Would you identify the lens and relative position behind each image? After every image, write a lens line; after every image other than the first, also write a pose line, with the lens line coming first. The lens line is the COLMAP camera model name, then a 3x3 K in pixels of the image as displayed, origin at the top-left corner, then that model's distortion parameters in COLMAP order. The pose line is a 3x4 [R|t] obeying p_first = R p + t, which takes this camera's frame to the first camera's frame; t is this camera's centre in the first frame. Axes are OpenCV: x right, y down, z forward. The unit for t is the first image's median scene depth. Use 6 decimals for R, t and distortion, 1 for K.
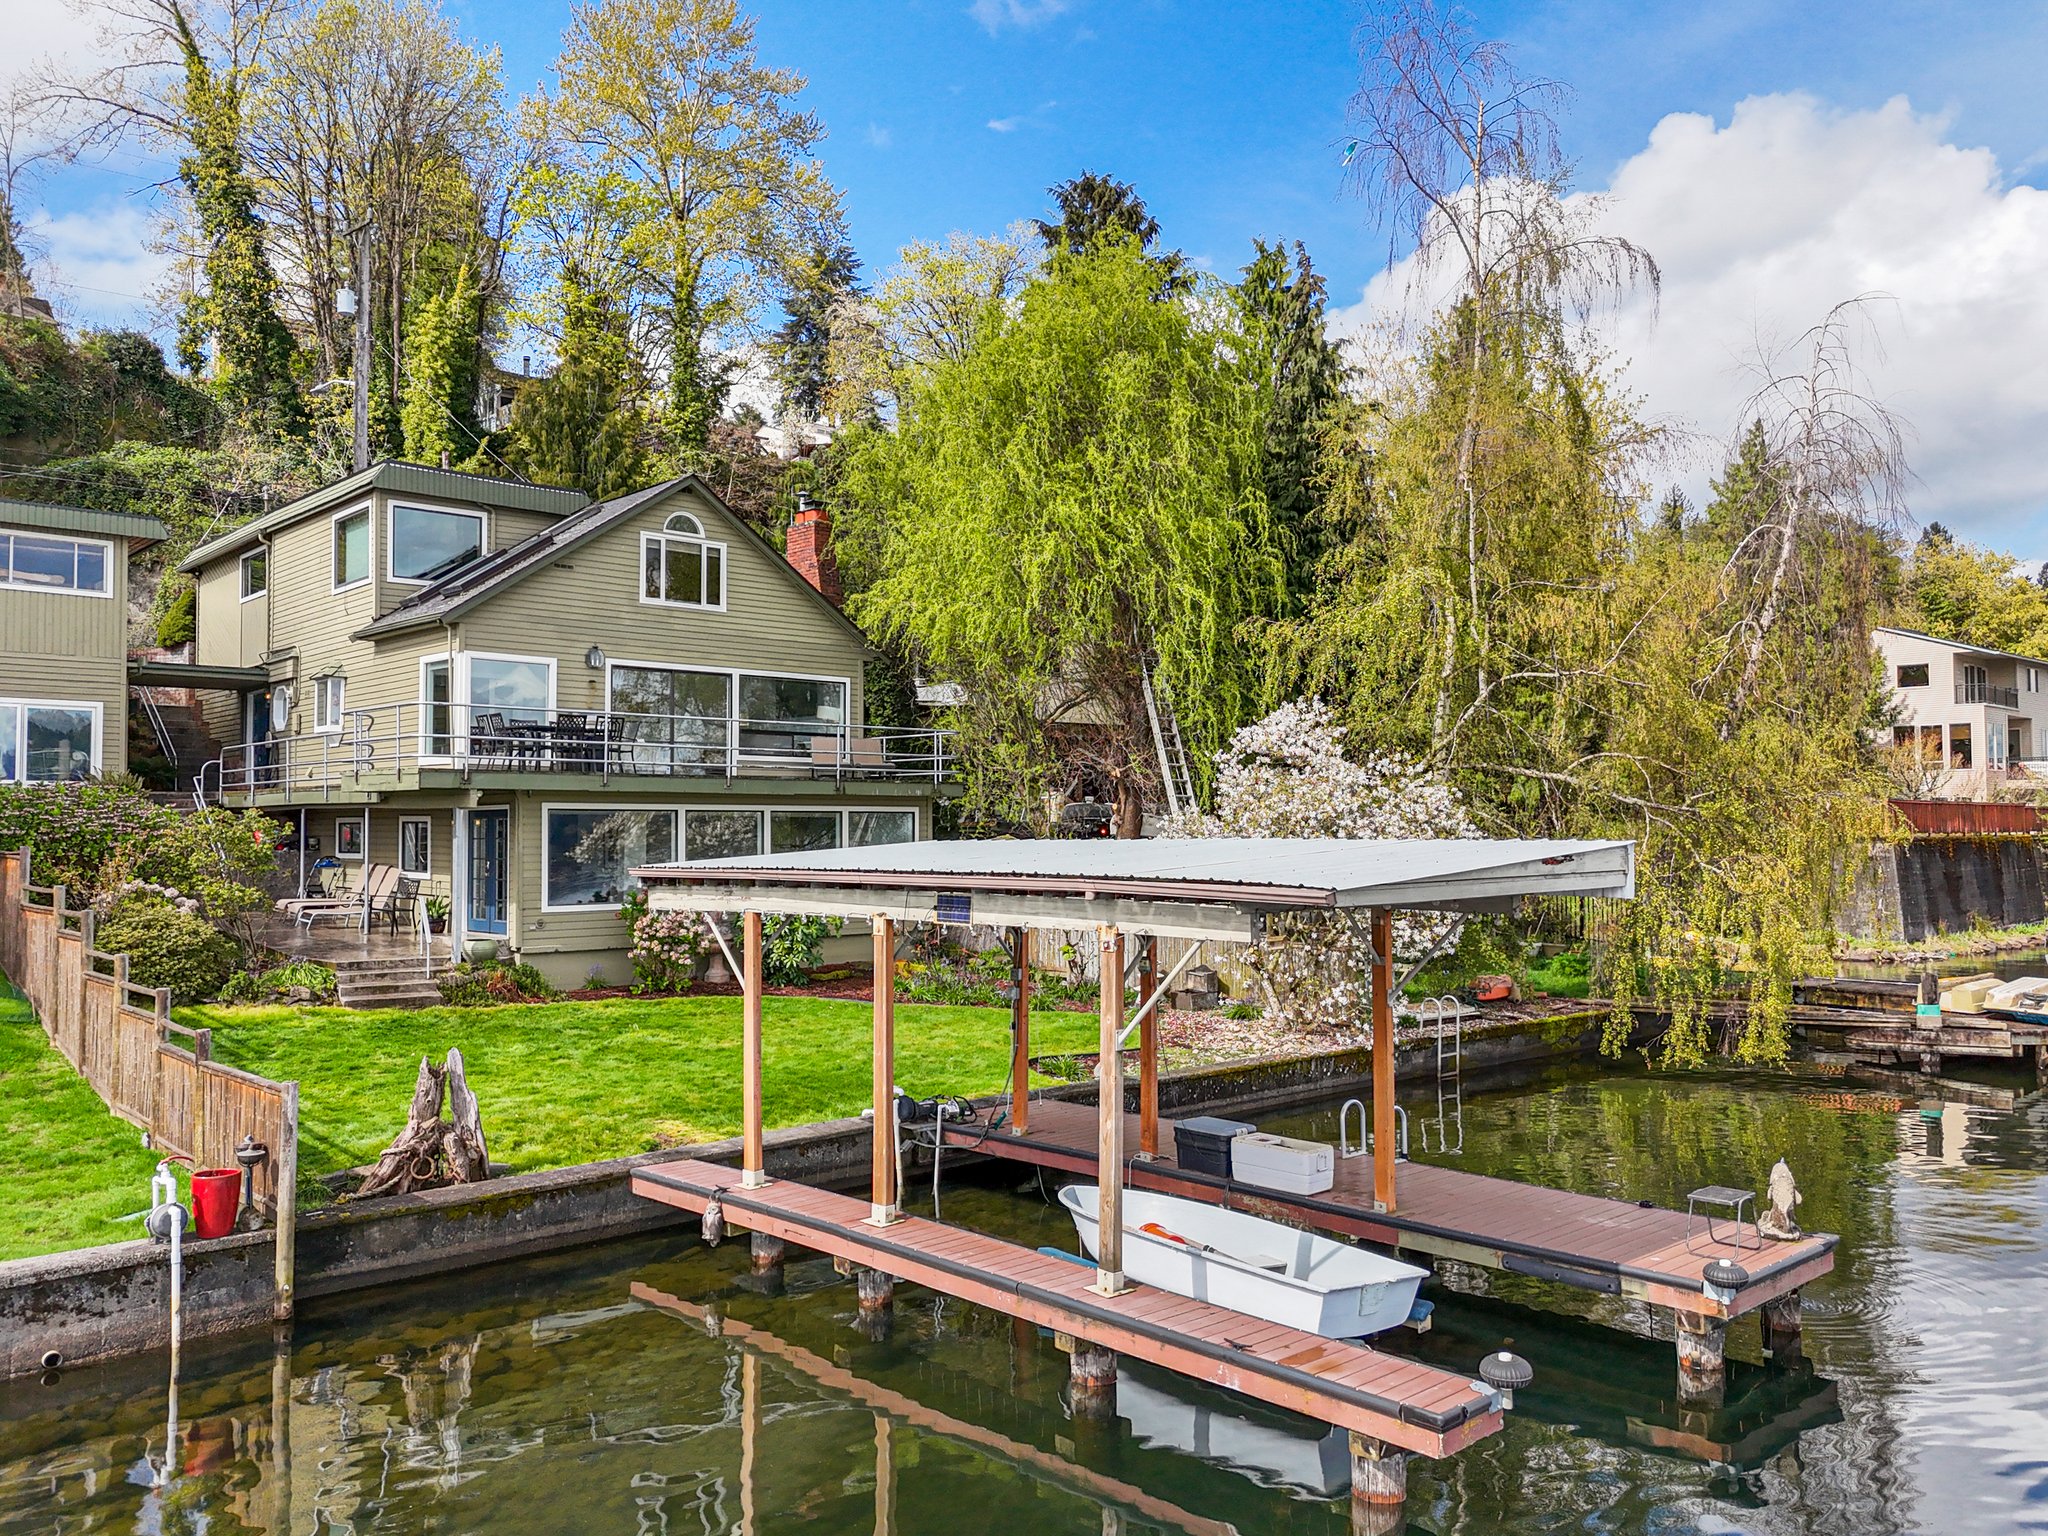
lens RADIAL K [[1546.2, 0, 1031.1], [0, 1546.2, 768.4], [0, 0, 1]] dist [0.071953, -0.065944]
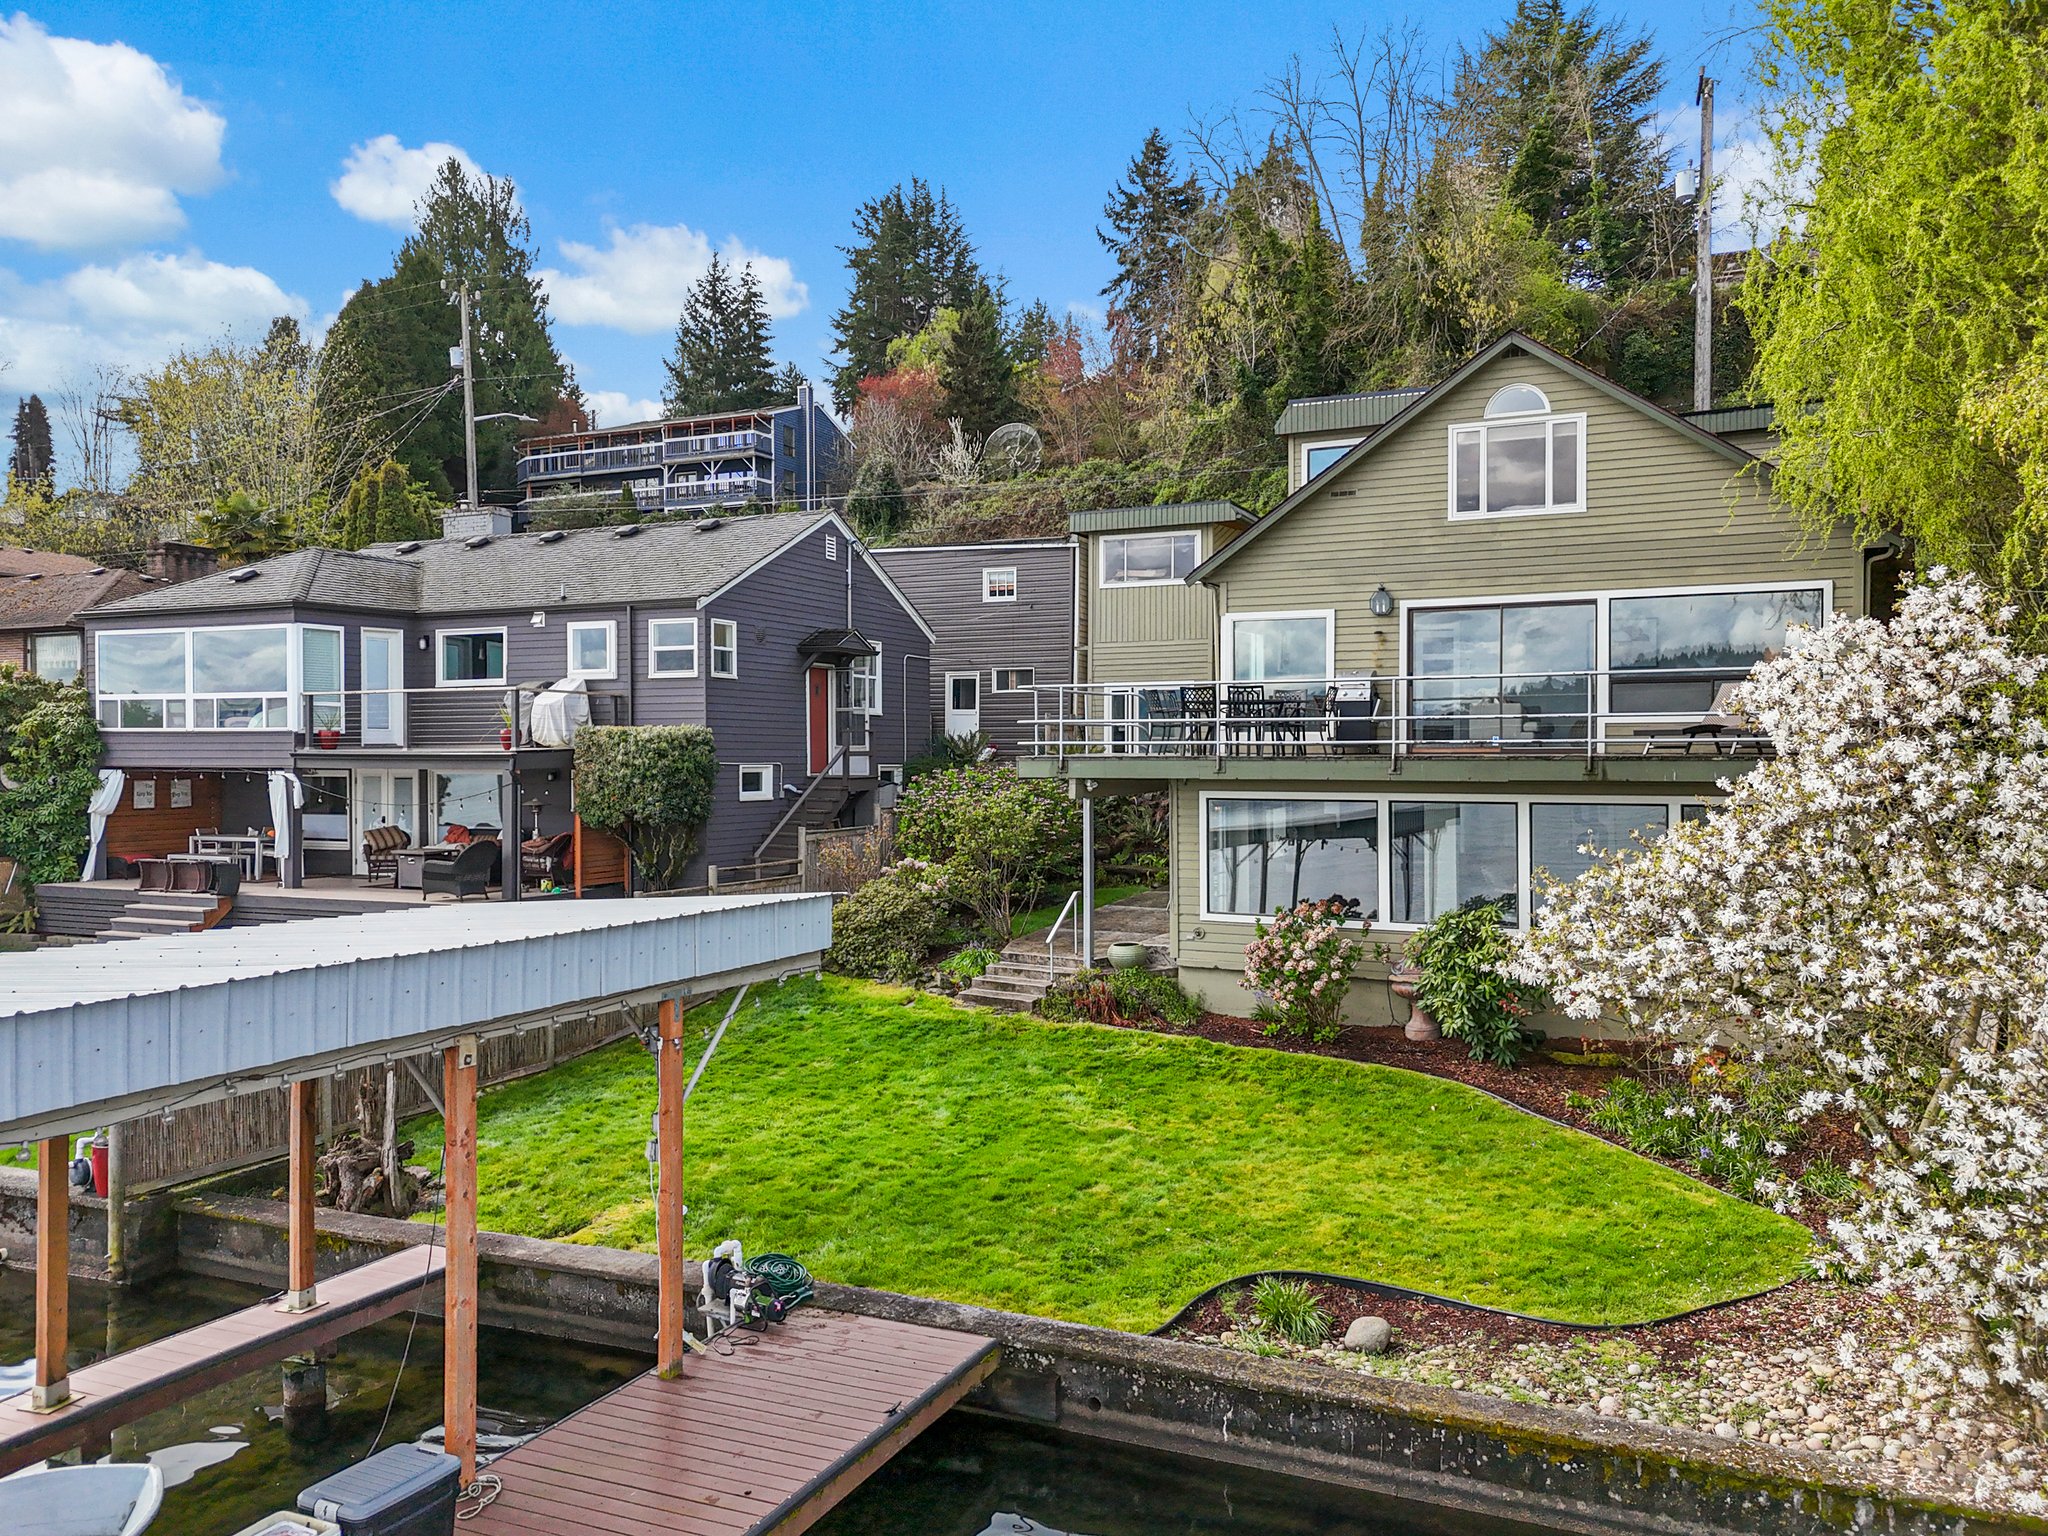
lens RADIAL K [[1533.0, 0, 1031.3], [0, 1533.0, 769.2], [0, 0, 1]] dist [0.077461, -0.072227]
pose [[0.393760, 0.008694, -0.919172, 0.316904], [0.036913, 0.998999, 0.025262, -0.010865], [0.918472, -0.043876, 0.393045, 0.447711]]
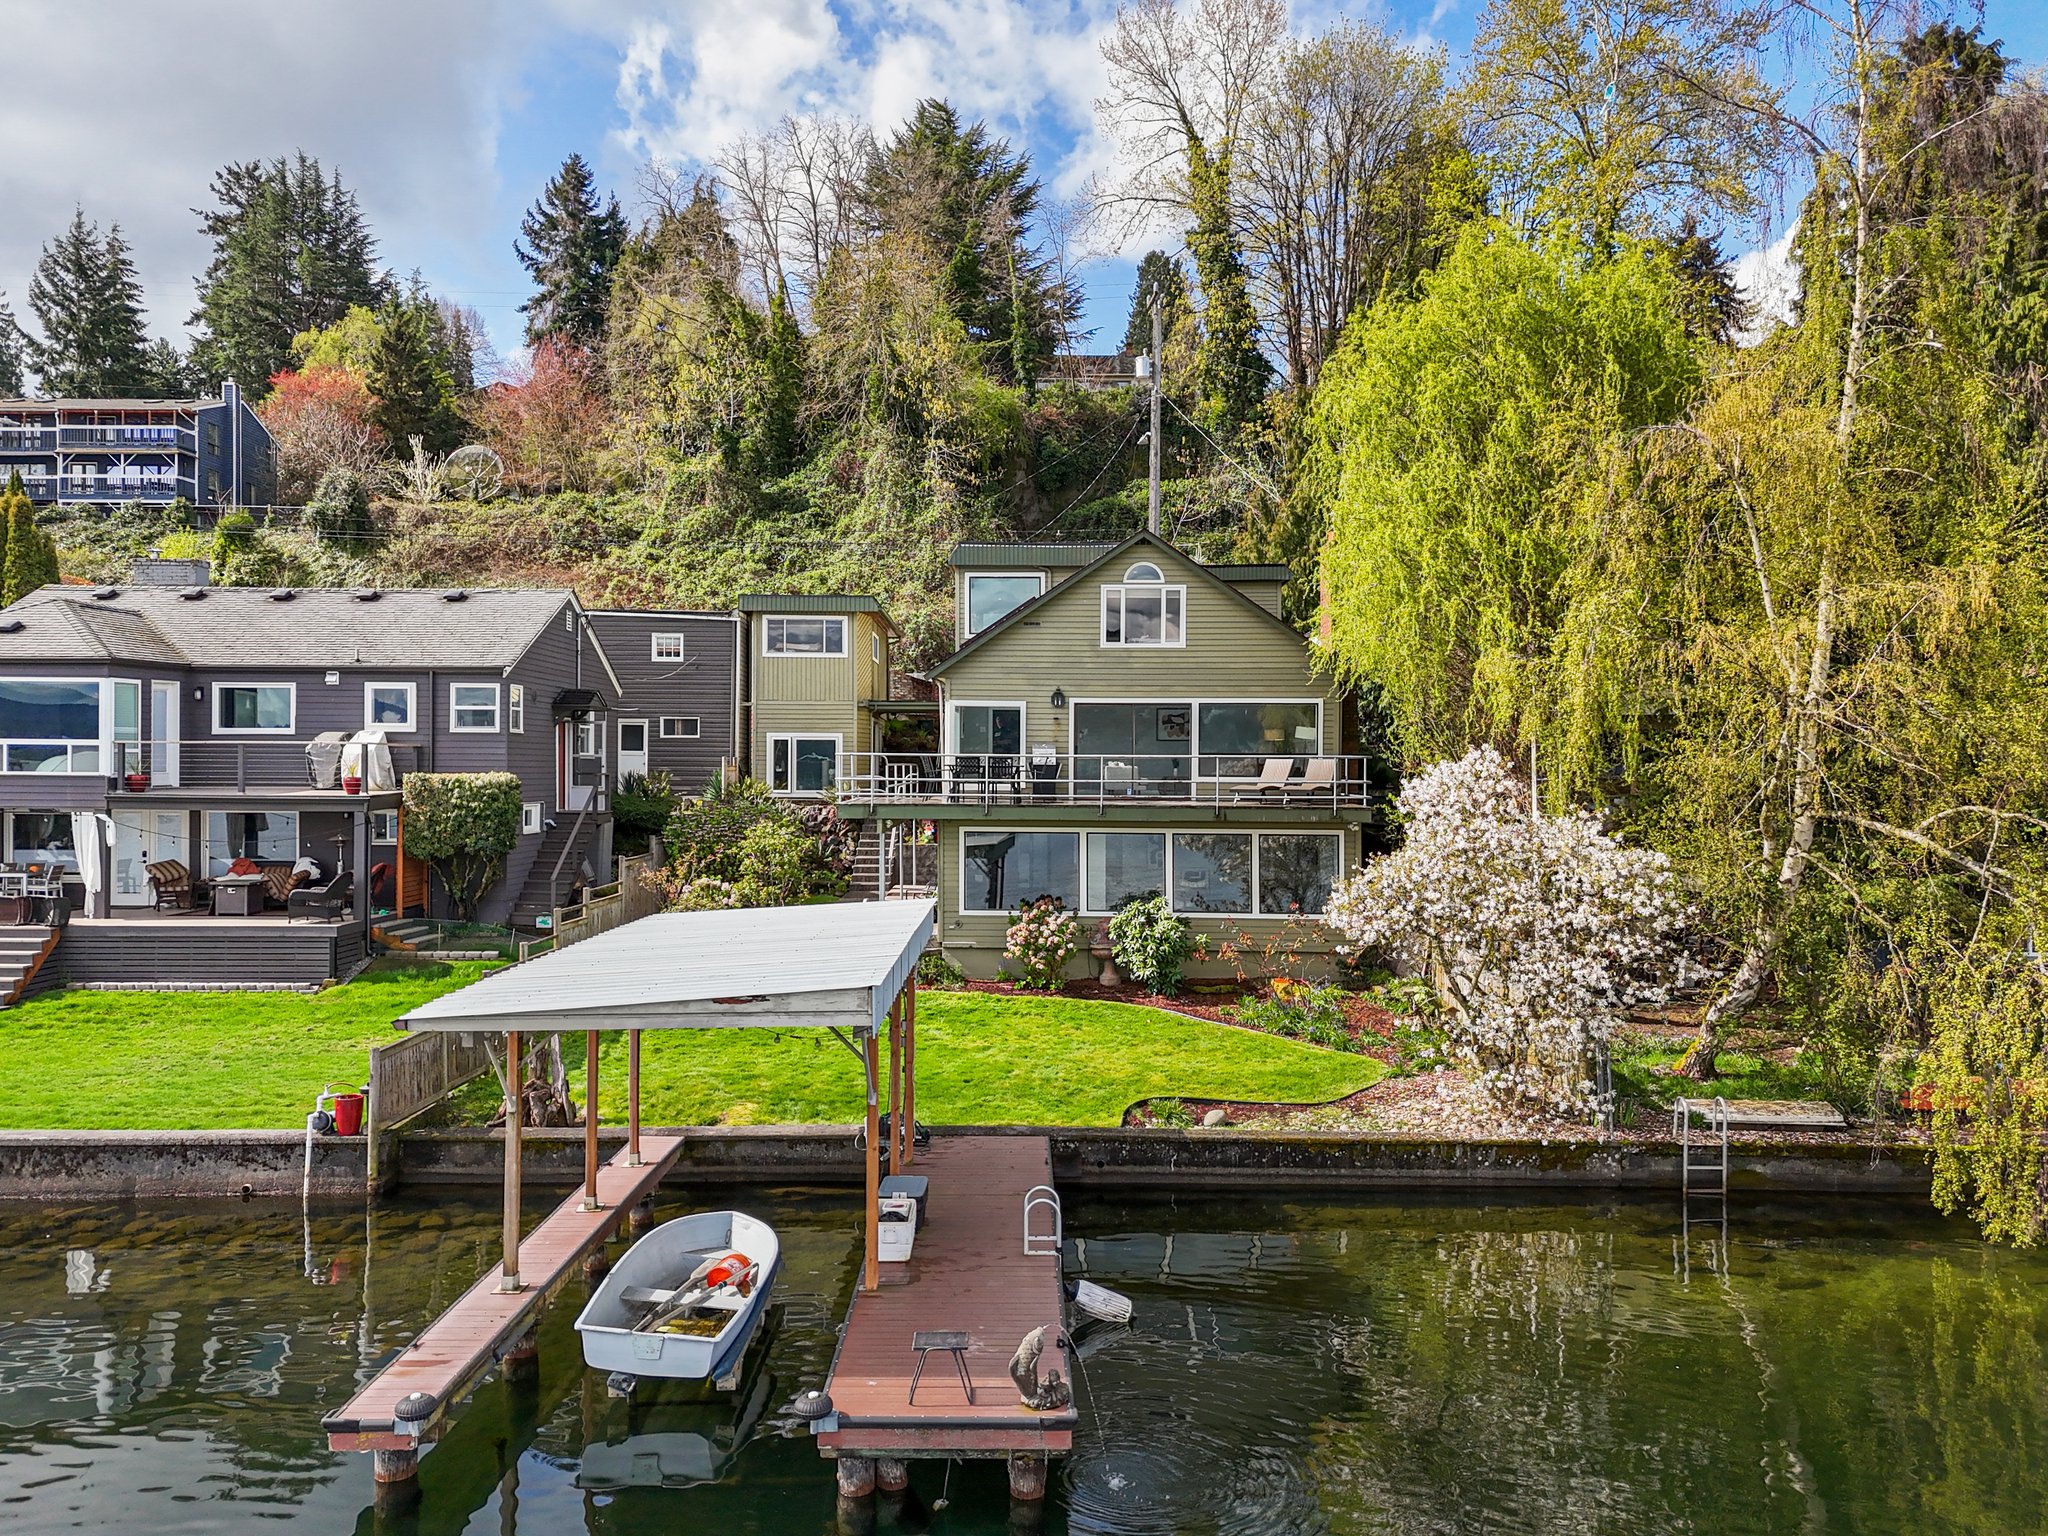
lens RADIAL K [[1523.7, 0, 1024.0], [0, 1523.7, 768.0], [0, 0, 1]] dist [0.110857, -0.109336]
pose [[0.732001, 0.006598, -0.681271, 0.418488], [0.020089, 0.999309, 0.031263, -0.046830], [0.681007, -0.036571, 0.731363, 0.113853]]
